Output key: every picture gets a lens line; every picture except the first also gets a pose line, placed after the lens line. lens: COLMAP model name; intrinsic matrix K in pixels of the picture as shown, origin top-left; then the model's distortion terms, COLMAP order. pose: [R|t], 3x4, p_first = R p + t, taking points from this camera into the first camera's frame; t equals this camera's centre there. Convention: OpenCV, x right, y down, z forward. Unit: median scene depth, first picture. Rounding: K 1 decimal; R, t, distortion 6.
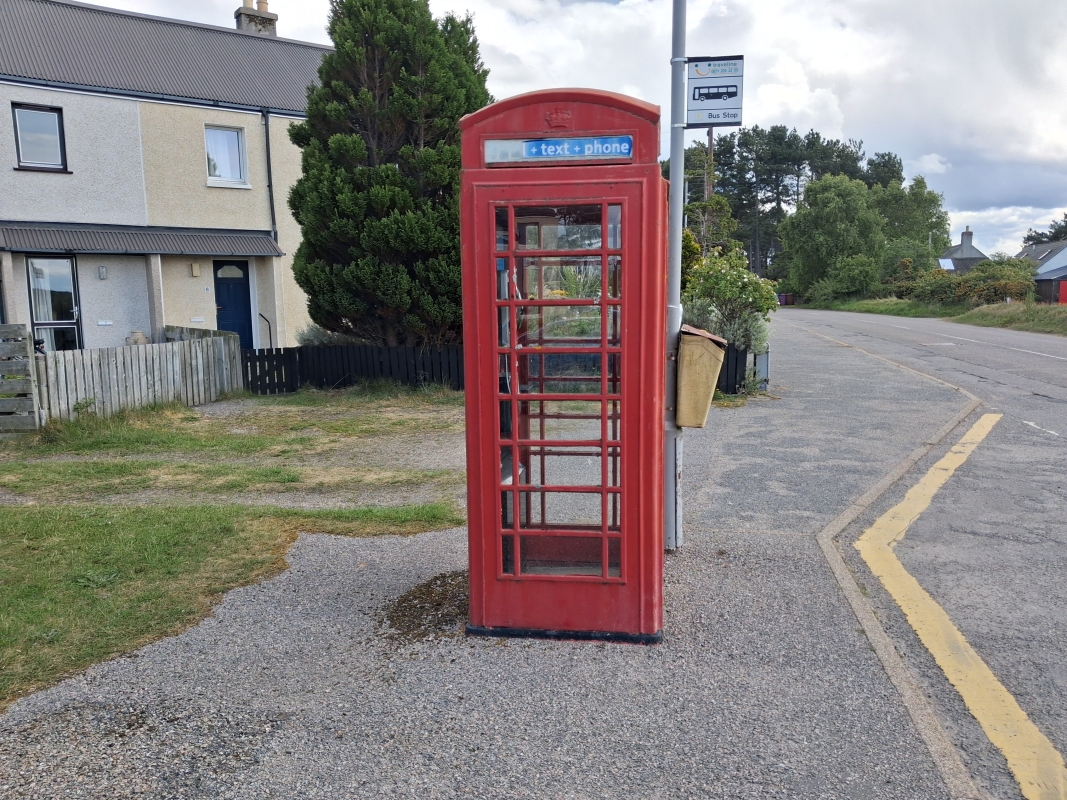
lens RADIAL K [[836.8, 0, 534.0], [0, 836.8, 414.0], [0, 0, 1]] dist [0.037750, -0.055231]
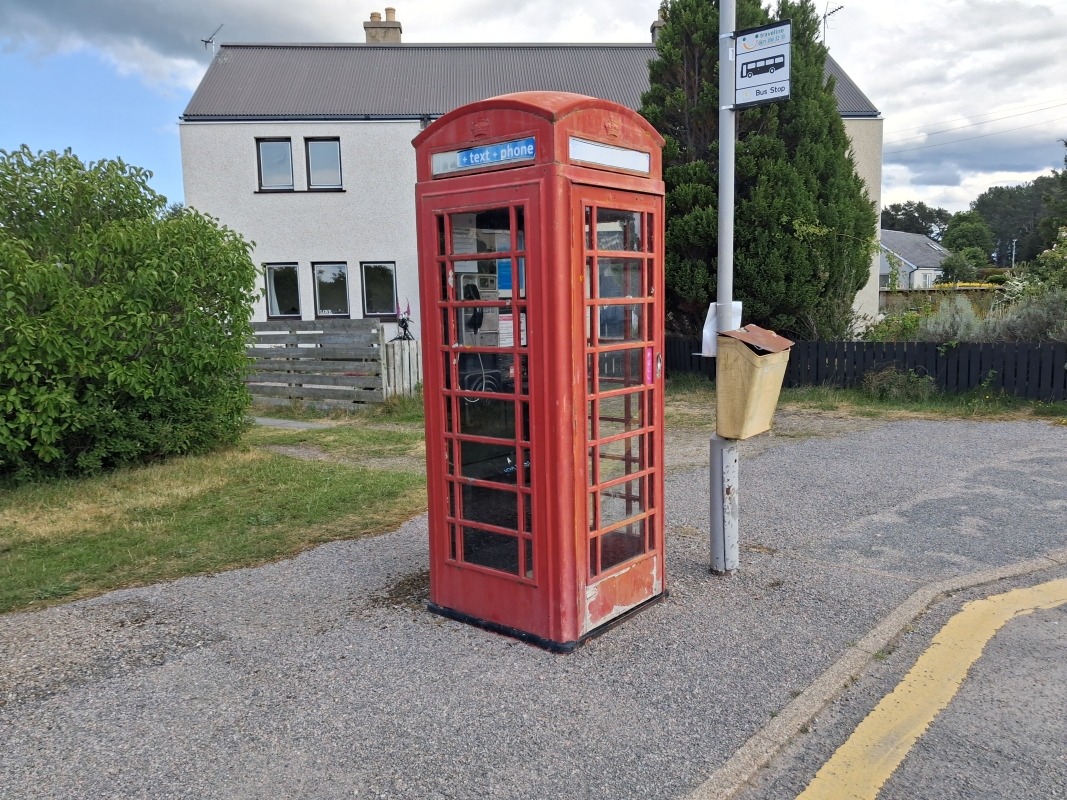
lens RADIAL K [[837.6, 0, 551.6], [0, 837.6, 401.4], [0, 0, 1]] dist [0.041052, -0.076173]
pose [[0.850852, 0.056843, -0.522322, 0.560447], [-0.059900, 0.998143, 0.011049, -0.025246], [0.521980, 0.021886, 0.852677, 0.140396]]
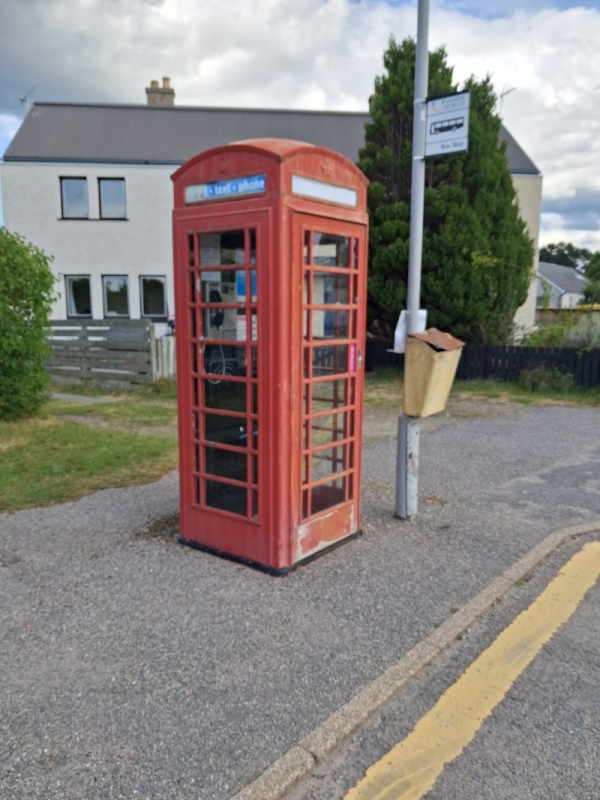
lens RADIAL K [[635.3, 0, 301.1], [0, 635.3, 415.1], [0, 0, 1]] dist [0.045345, -0.126631]
pose [[0.860734, 0.098747, -0.499386, 0.564807], [-0.083834, 0.995108, 0.052275, -0.021187], [0.502105, -0.003129, 0.864801, 0.164579]]
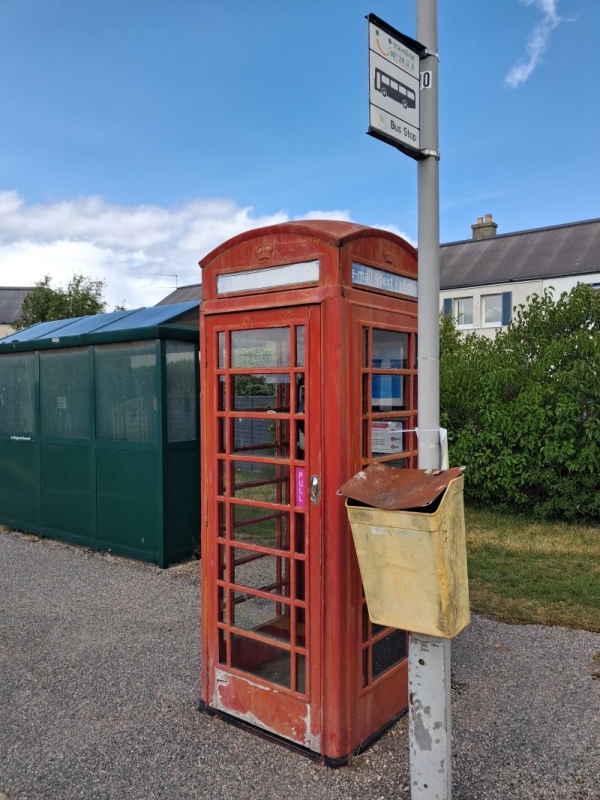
lens RADIAL K [[635.3, 0, 301.1], [0, 635.3, 415.1], [0, 0, 1]] dist [0.045345, -0.126631]
pose [[-0.507036, 0.047430, -0.860619, 0.722693], [-0.106366, 0.987410, 0.117083, -0.215143], [0.855337, 0.150906, -0.495608, 1.323295]]
